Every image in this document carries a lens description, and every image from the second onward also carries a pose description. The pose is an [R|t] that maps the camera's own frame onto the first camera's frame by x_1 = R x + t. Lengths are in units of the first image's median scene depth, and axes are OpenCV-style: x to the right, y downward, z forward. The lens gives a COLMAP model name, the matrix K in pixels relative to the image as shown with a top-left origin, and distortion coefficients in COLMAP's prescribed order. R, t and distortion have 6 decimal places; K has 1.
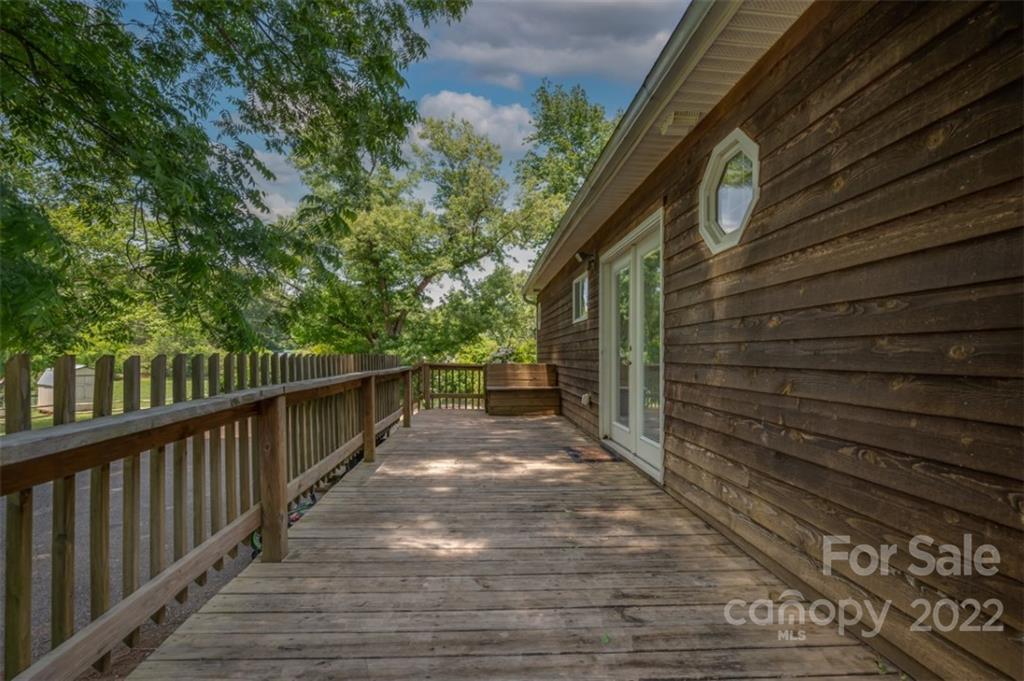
lens RADIAL K [[476.6, 0, 508.6], [0, 476.6, 345.8], [0, 0, 1]] dist [0.002858, 0.000469]
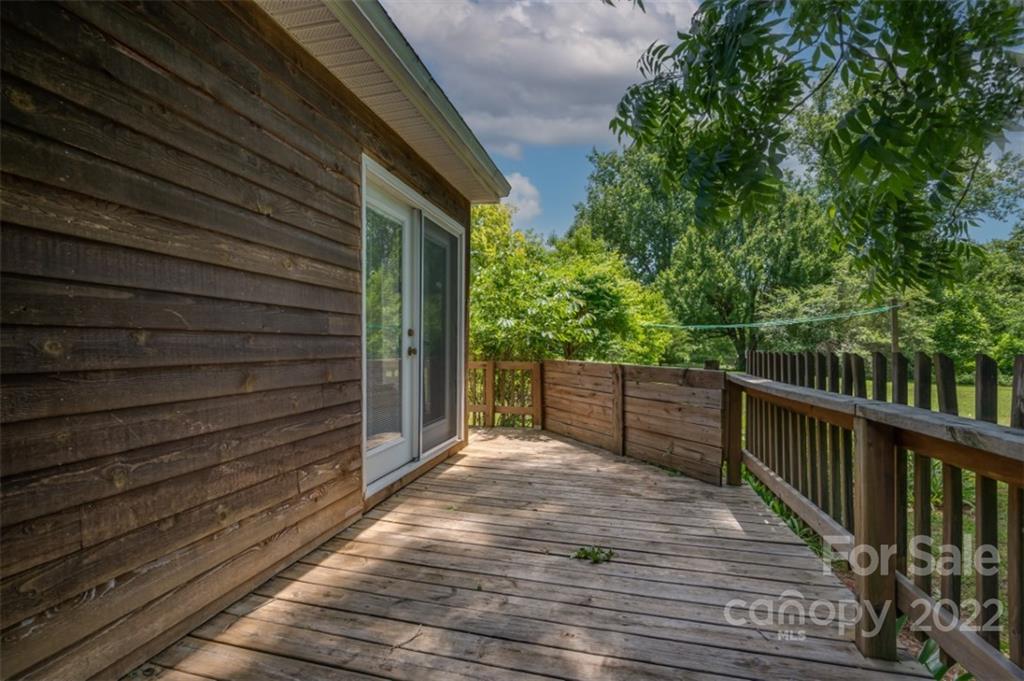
lens RADIAL K [[476.6, 0, 508.6], [0, 476.6, 345.8], [0, 0, 1]] dist [0.002858, 0.000469]
pose [[-0.955895, -0.010202, 0.293530, -0.220474], [-0.013240, 0.999877, -0.008364, 0.005302], [-0.293408, -0.011882, -0.955913, 1.734517]]
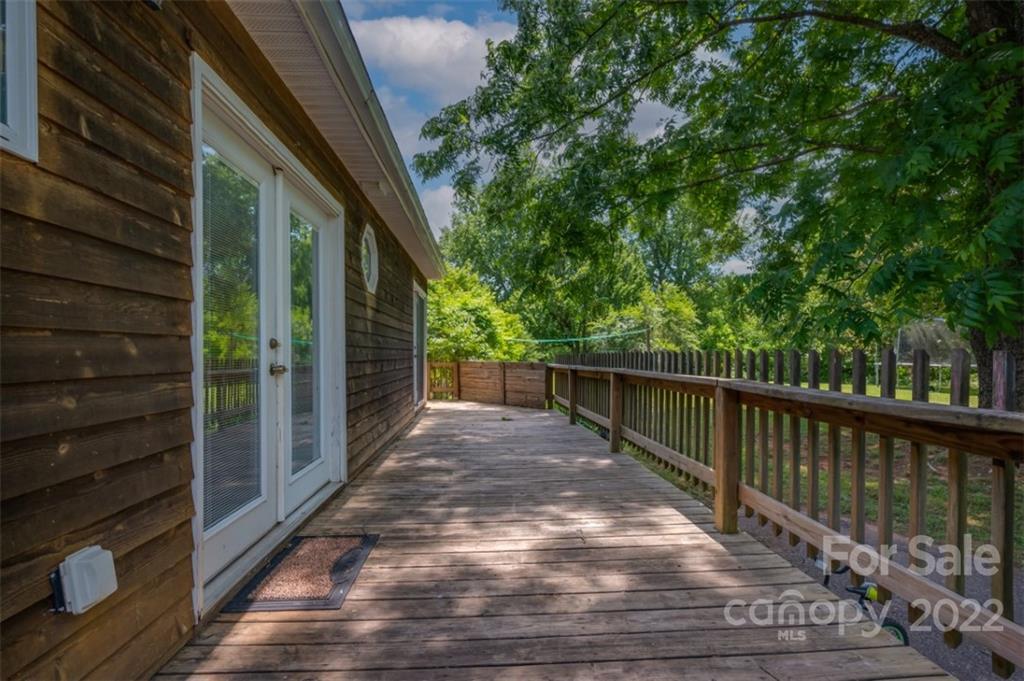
lens RADIAL K [[476.6, 0, 508.6], [0, 476.6, 345.8], [0, 0, 1]] dist [0.002858, 0.000469]
pose [[-0.999989, -0.004499, -0.001104, -0.214329], [-0.004465, 0.999554, -0.029529, 0.007779], [0.001236, -0.029524, -0.999563, 1.879232]]
